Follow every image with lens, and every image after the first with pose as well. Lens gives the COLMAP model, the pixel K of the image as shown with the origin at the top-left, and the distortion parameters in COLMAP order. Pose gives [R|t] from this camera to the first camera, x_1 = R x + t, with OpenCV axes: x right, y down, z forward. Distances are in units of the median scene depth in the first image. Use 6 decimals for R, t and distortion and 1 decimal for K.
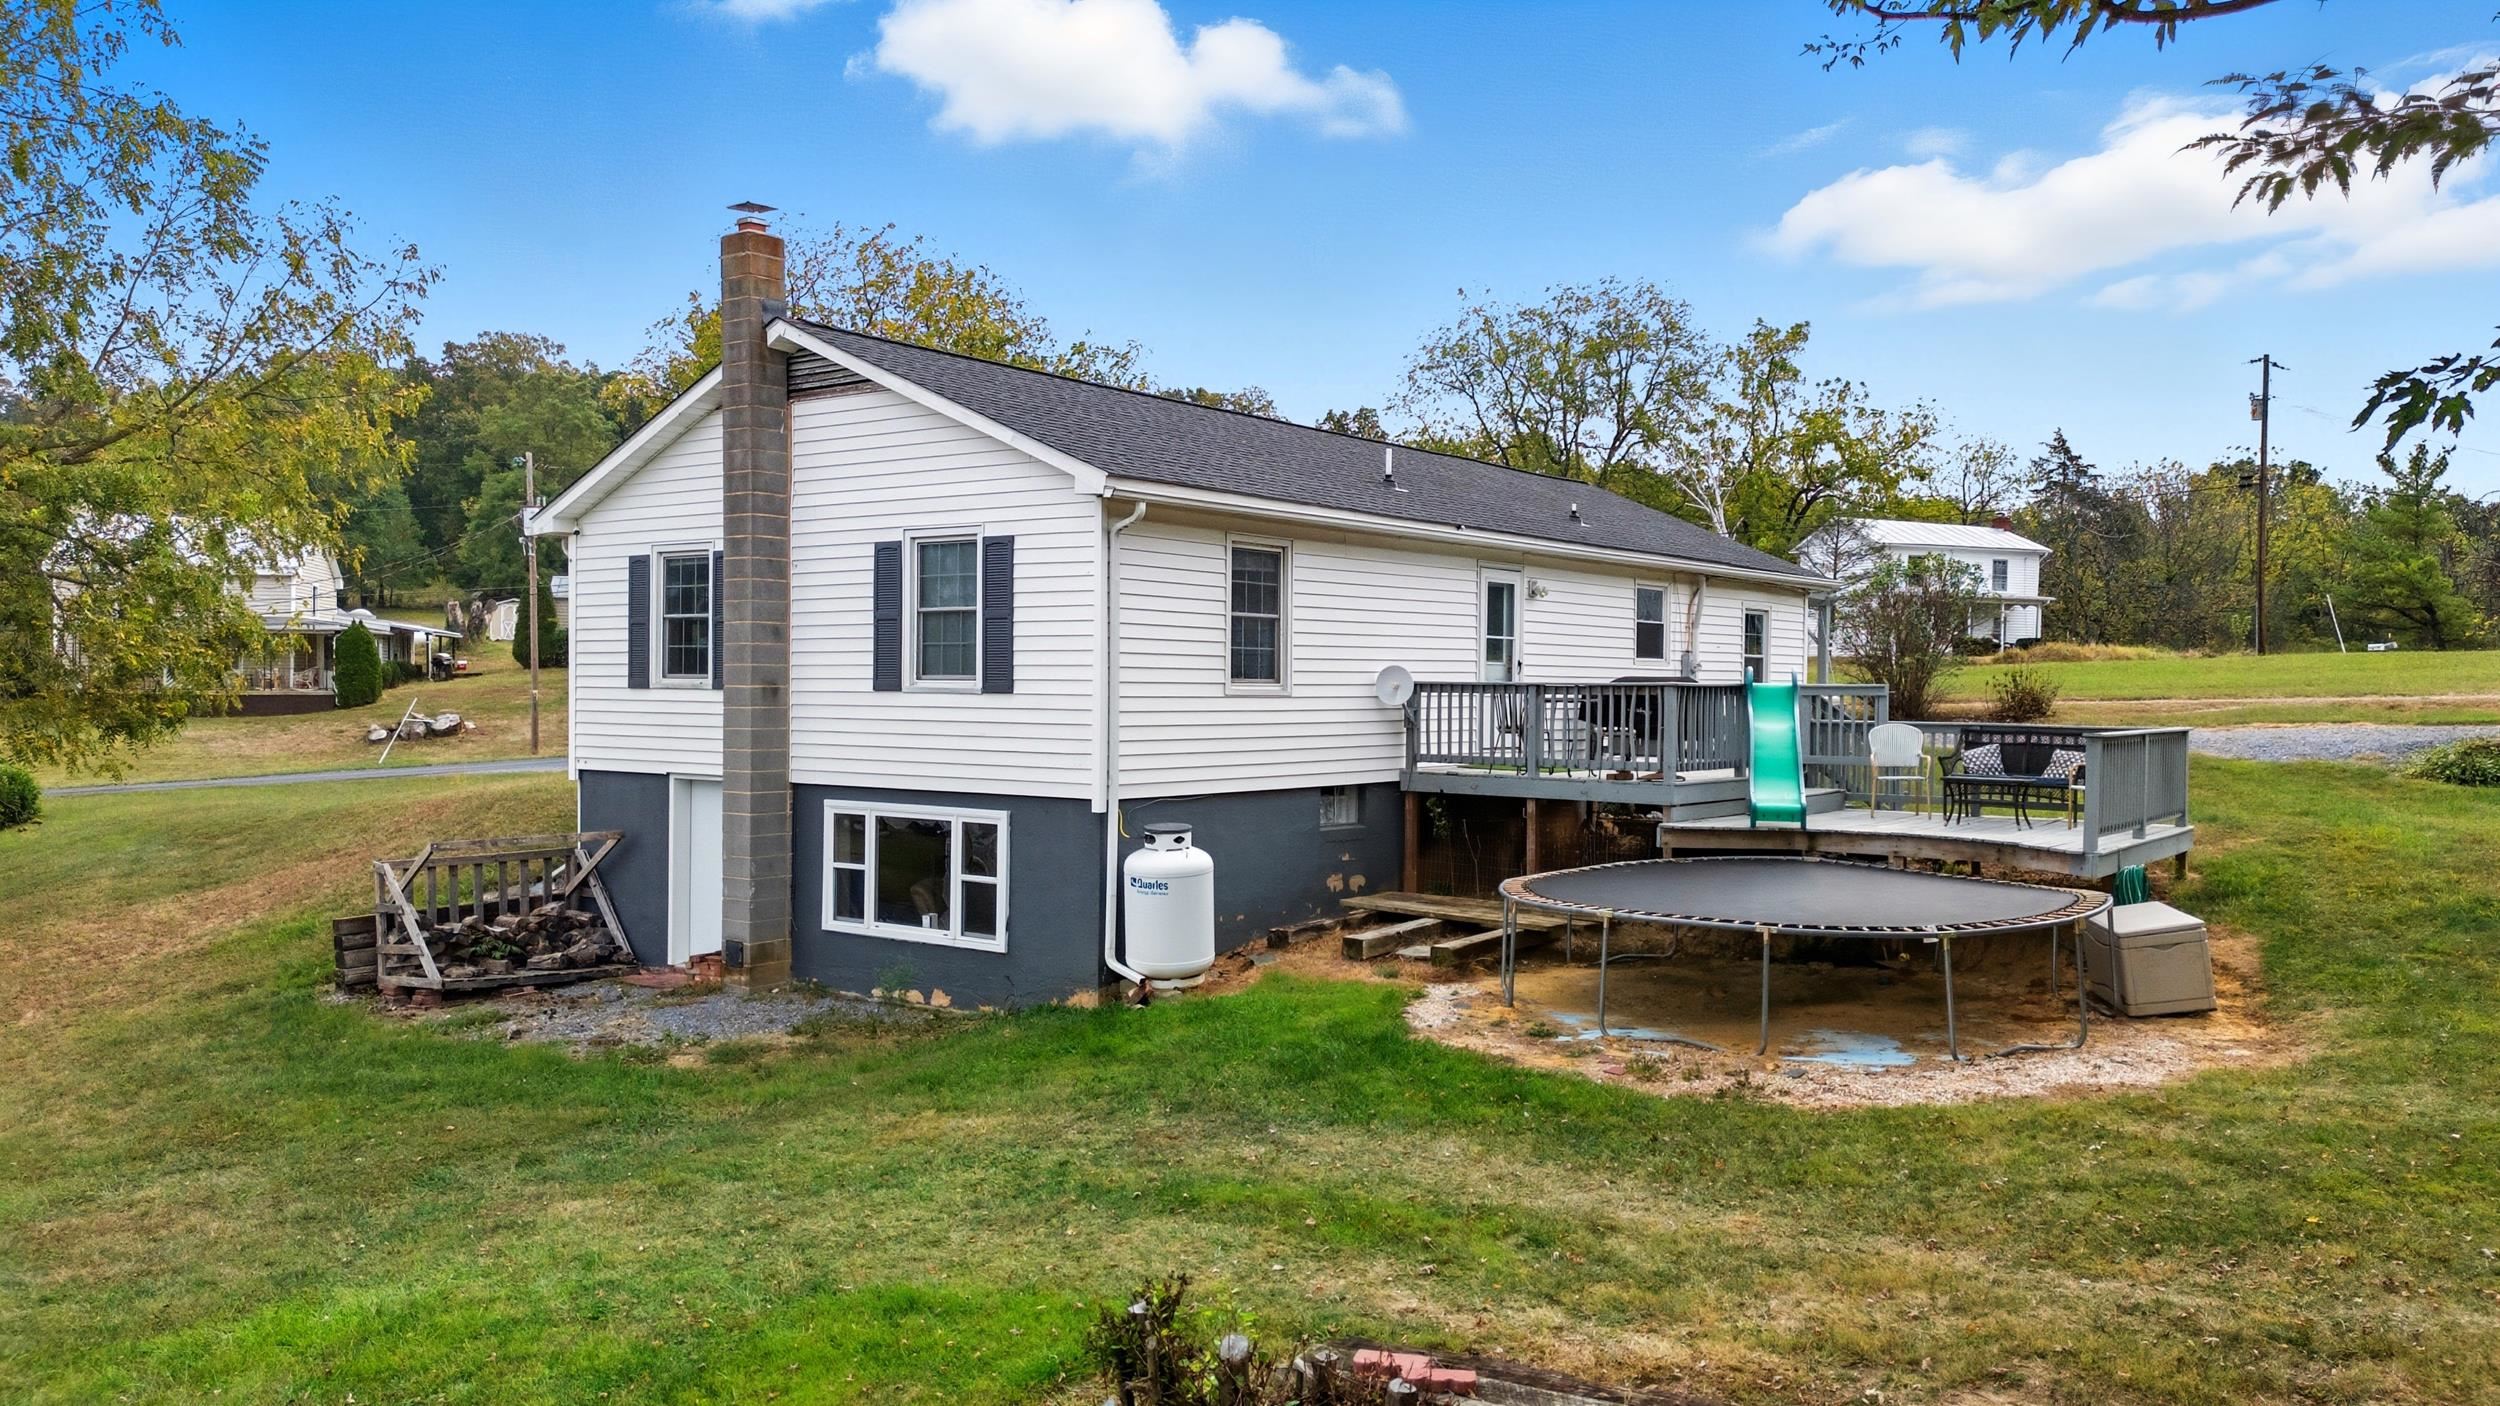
lens RADIAL K [[1867.9, 0, 1244.5], [0, 1867.9, 686.5], [0, 0, 1]] dist [0.057310, -0.040870]
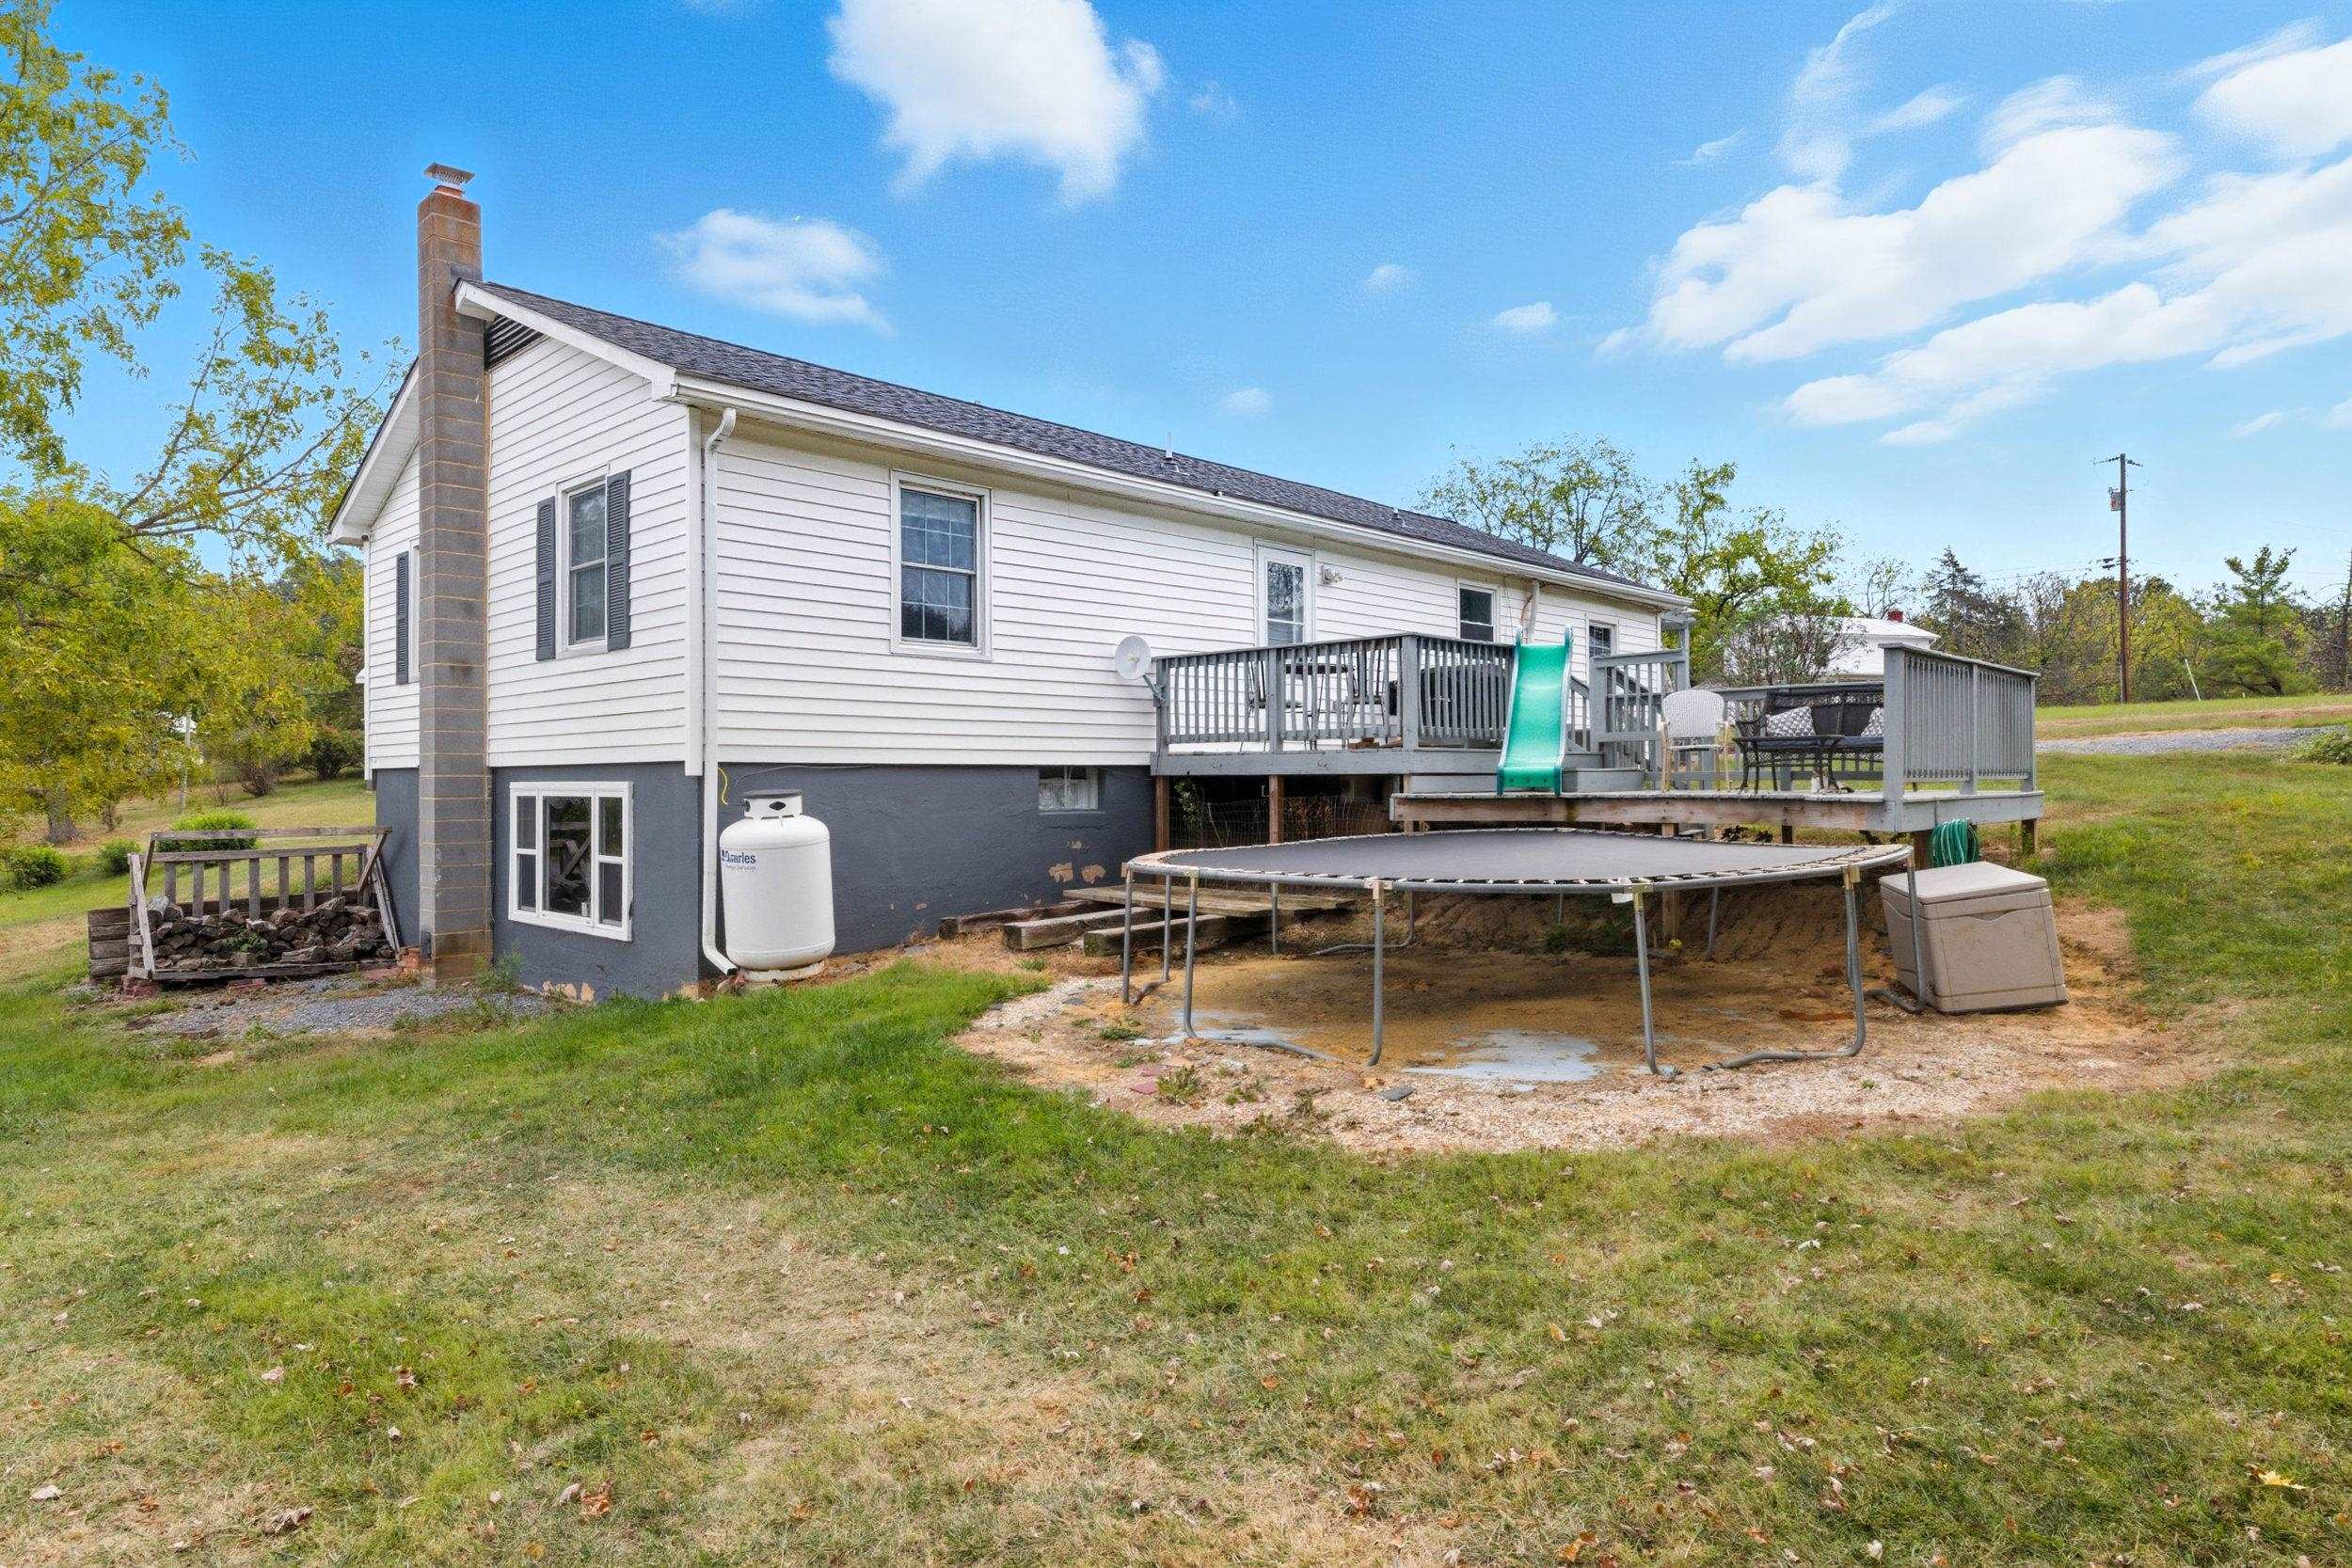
lens RADIAL K [[1373.1, 0, 1175.9], [0, 1373.1, 767.6], [0, 0, 1]] dist [-0.003225, 0.006665]
pose [[0.993549, -0.014720, -0.112447, 0.195463], [0.013474, 0.999839, -0.011833, 0.068295], [0.112603, 0.010242, 0.993587, 0.364997]]
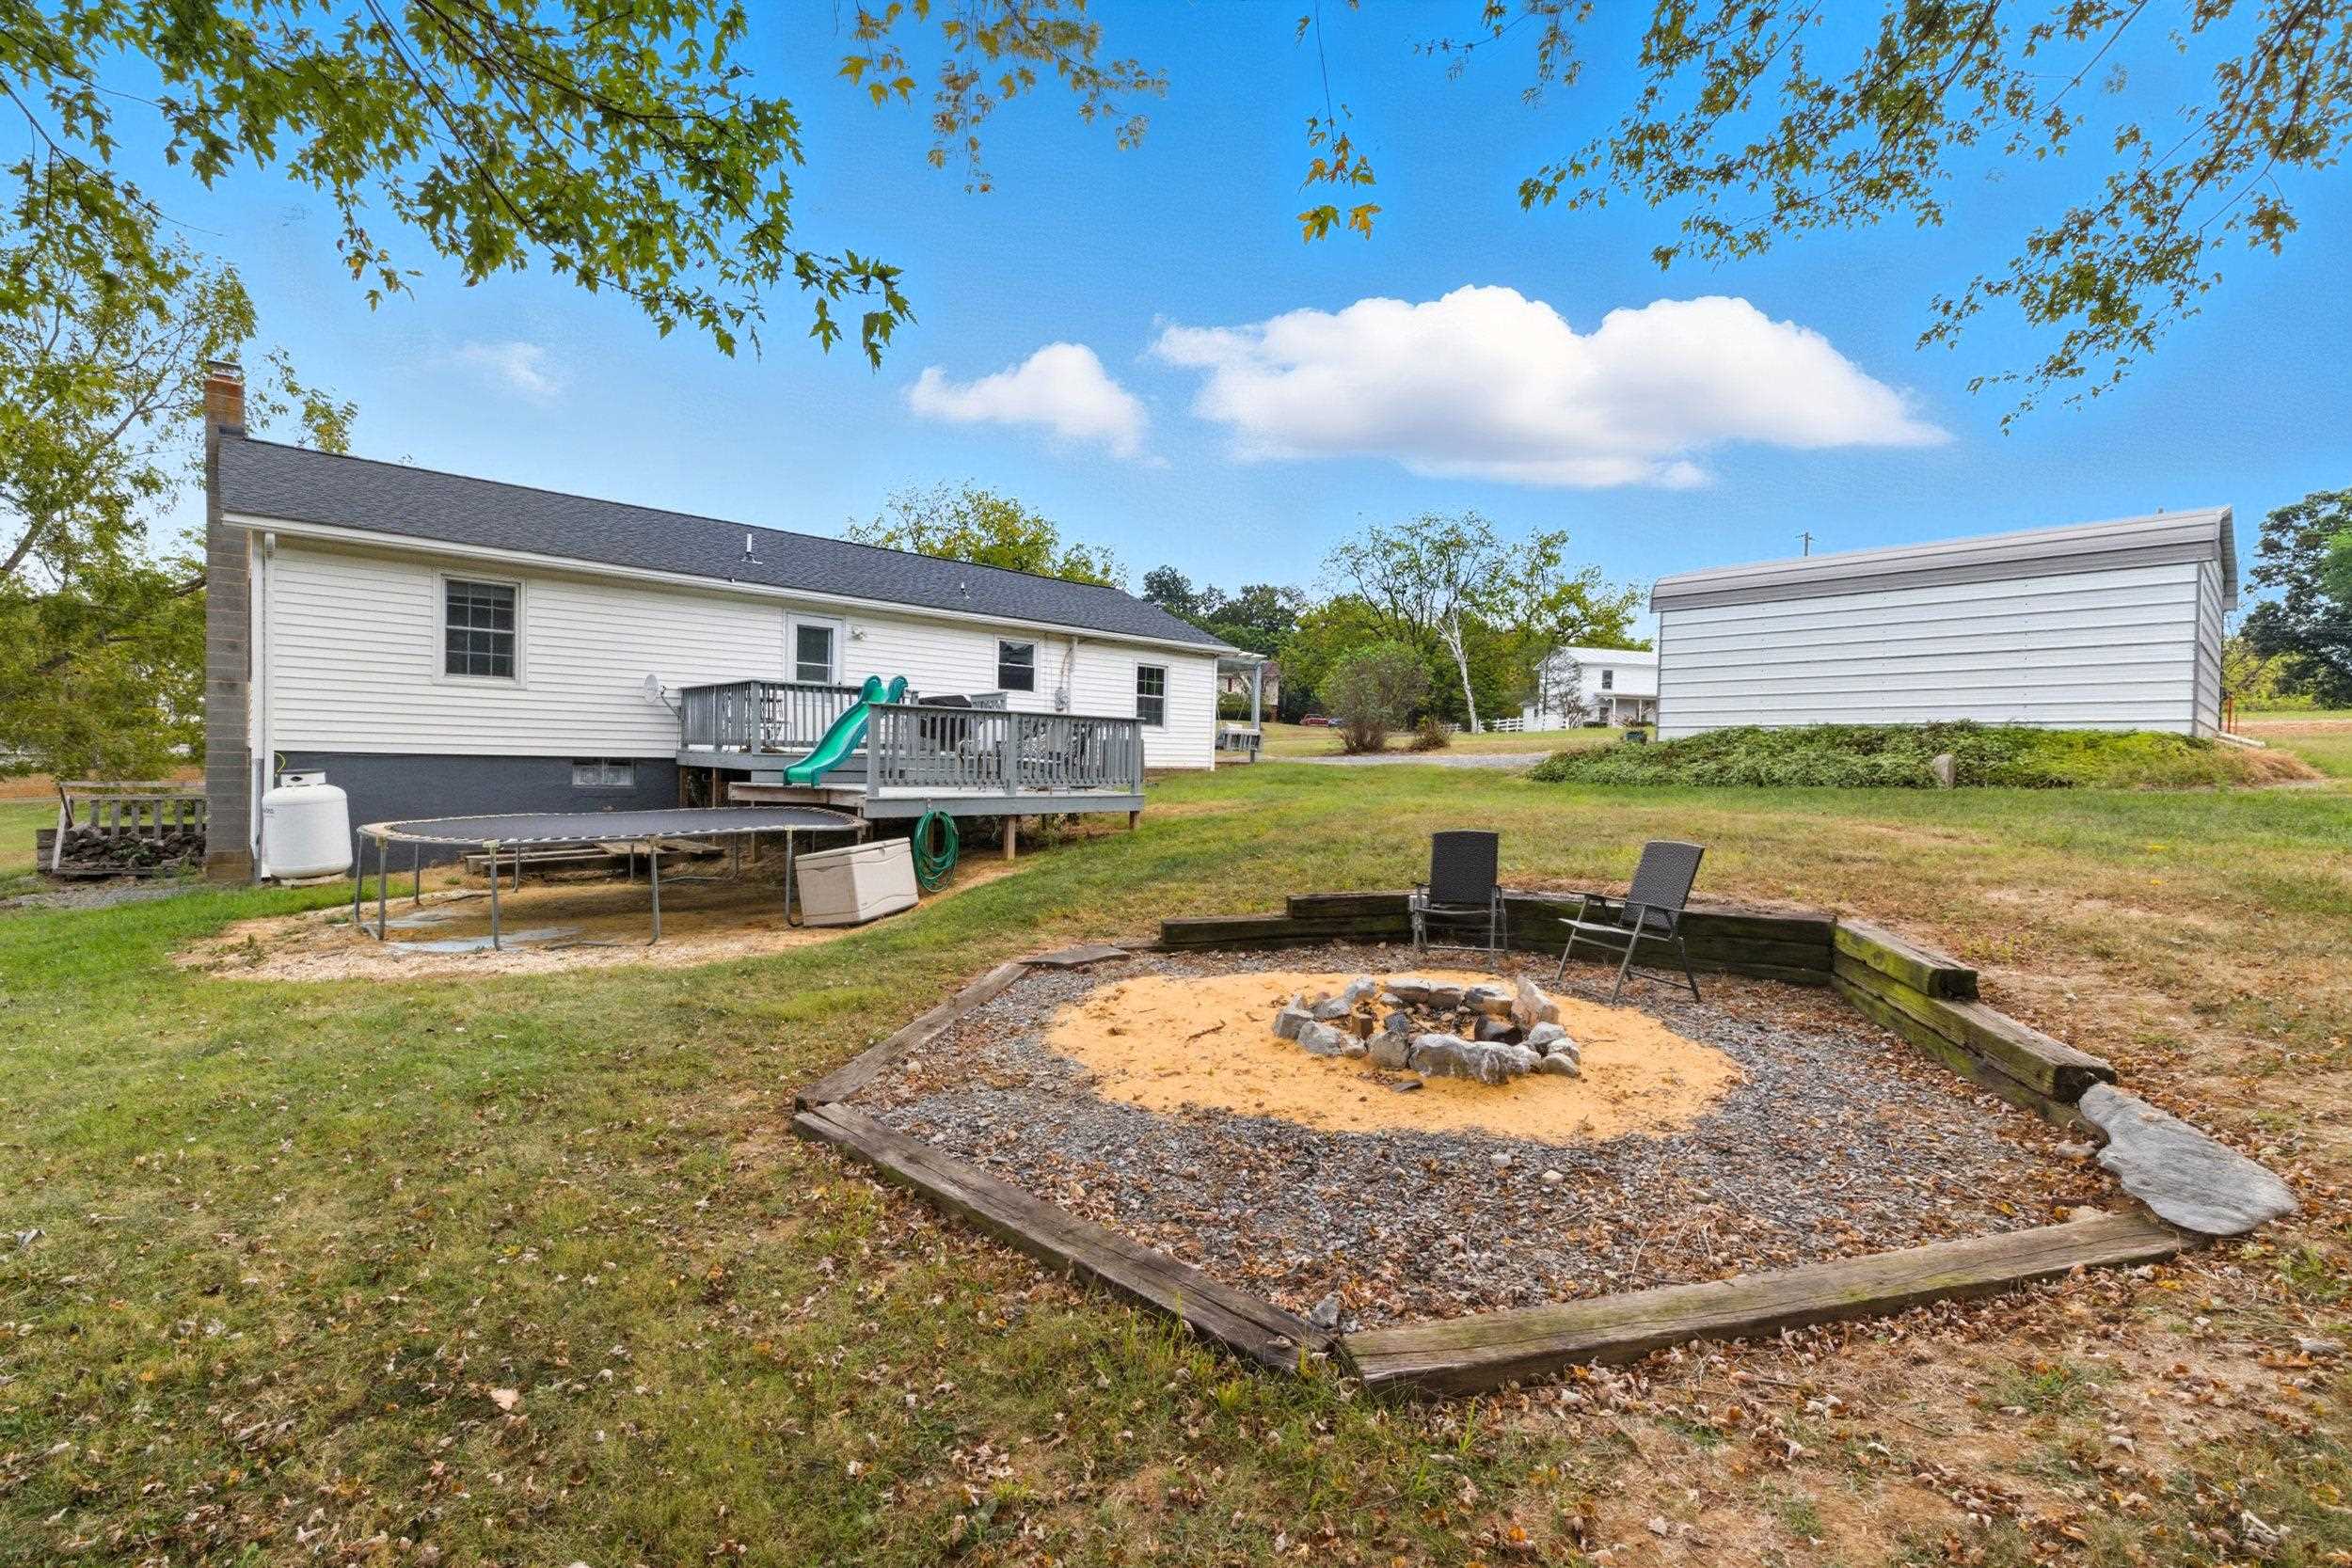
lens RADIAL K [[1041.9, 0, 1161.0], [0, 1041.9, 782.2], [0, 0, 1]] dist [0.010594, -0.000146]
pose [[0.983682, 0.019573, -0.178850, 0.667314], [-0.016209, 0.999664, 0.020251, 0.053505], [0.179186, -0.017021, 0.983668, 0.318783]]
